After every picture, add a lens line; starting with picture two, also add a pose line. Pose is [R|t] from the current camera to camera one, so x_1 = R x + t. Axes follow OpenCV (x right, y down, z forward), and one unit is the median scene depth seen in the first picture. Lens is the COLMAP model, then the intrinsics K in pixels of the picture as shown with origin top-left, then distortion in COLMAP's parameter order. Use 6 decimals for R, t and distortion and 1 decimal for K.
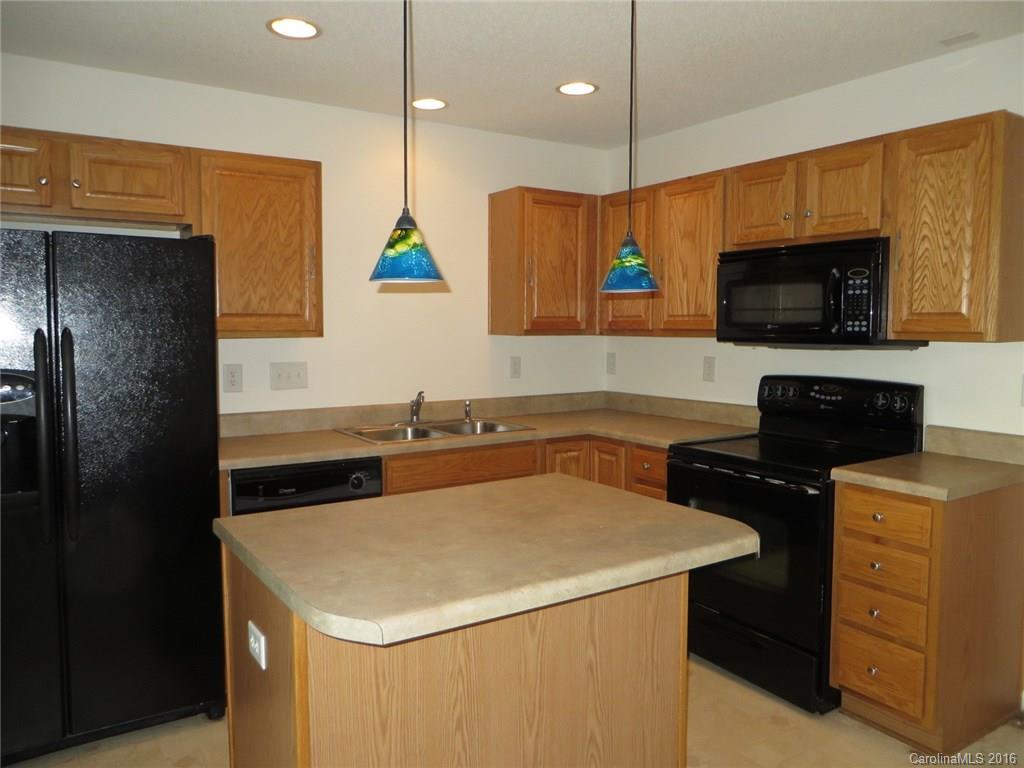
lens RADIAL K [[766.2, 0, 516.1], [0, 766.2, 380.9], [0, 0, 1]] dist [-0.013547, 0.004639]
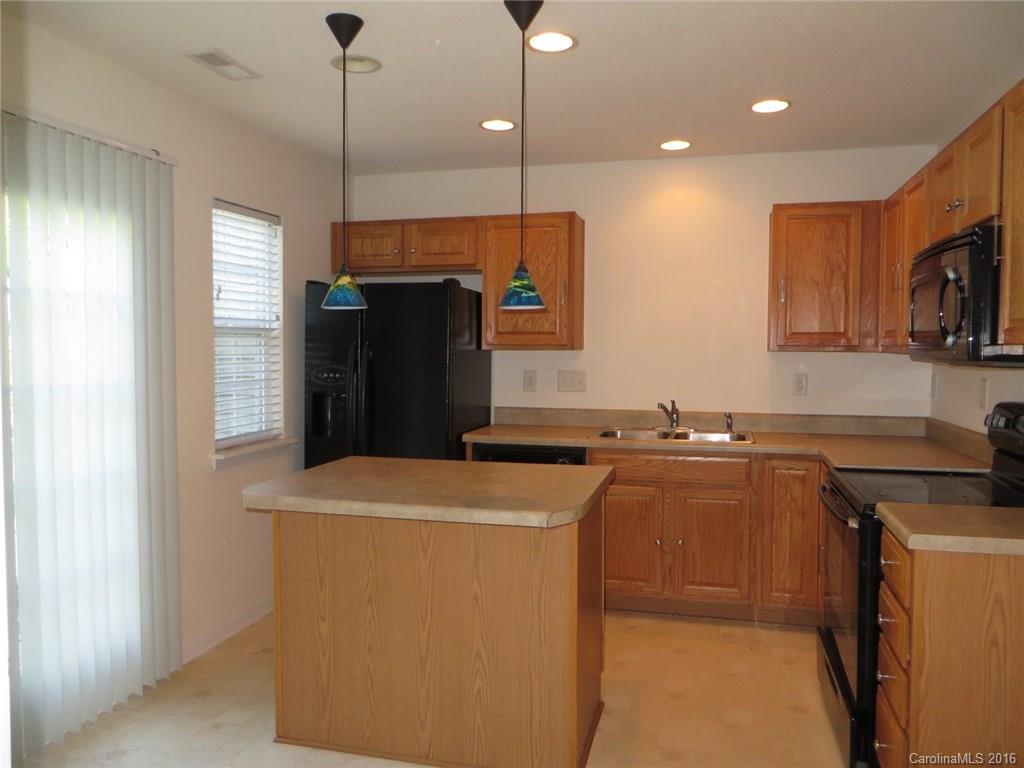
lens RADIAL K [[766.2, 0, 516.1], [0, 766.2, 380.9], [0, 0, 1]] dist [-0.013547, 0.004639]
pose [[0.670949, 0.035166, -0.740669, 0.640837], [-0.058726, 0.998257, -0.005801, 0.006051], [0.739174, 0.047389, 0.671845, 0.094802]]
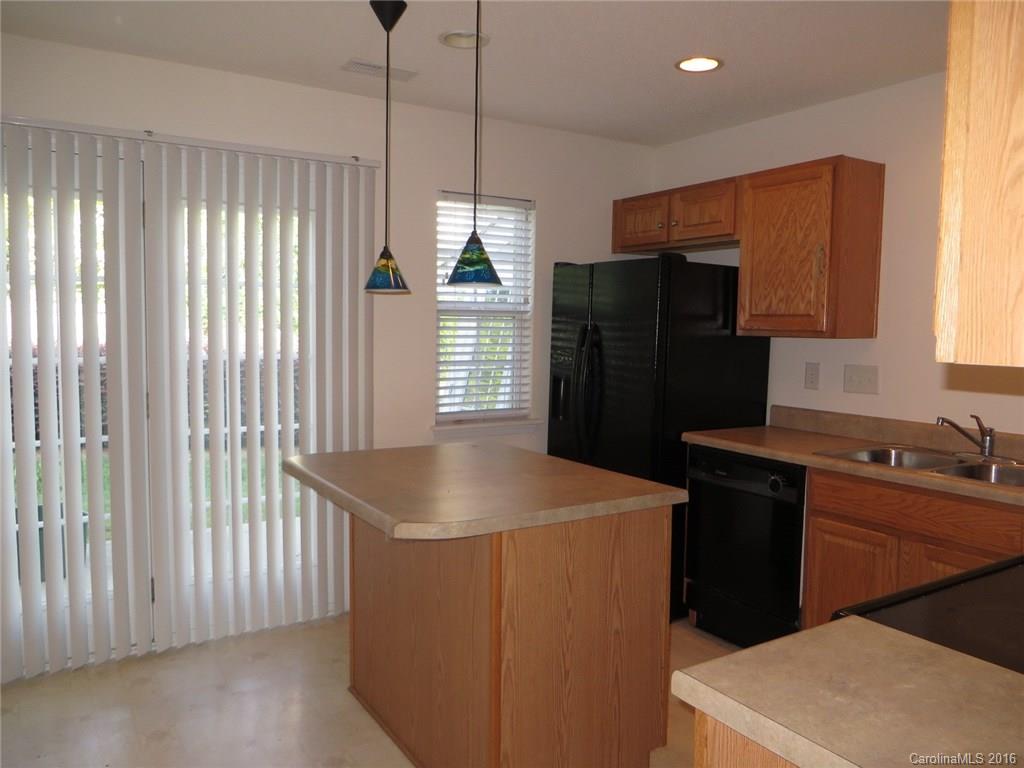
lens RADIAL K [[766.2, 0, 516.1], [0, 766.2, 380.9], [0, 0, 1]] dist [-0.013547, 0.004639]
pose [[-0.016402, 0.072662, -0.997222, 0.739924], [-0.090593, 0.993146, 0.073855, -0.040693], [0.995753, 0.091553, -0.009707, 0.646187]]
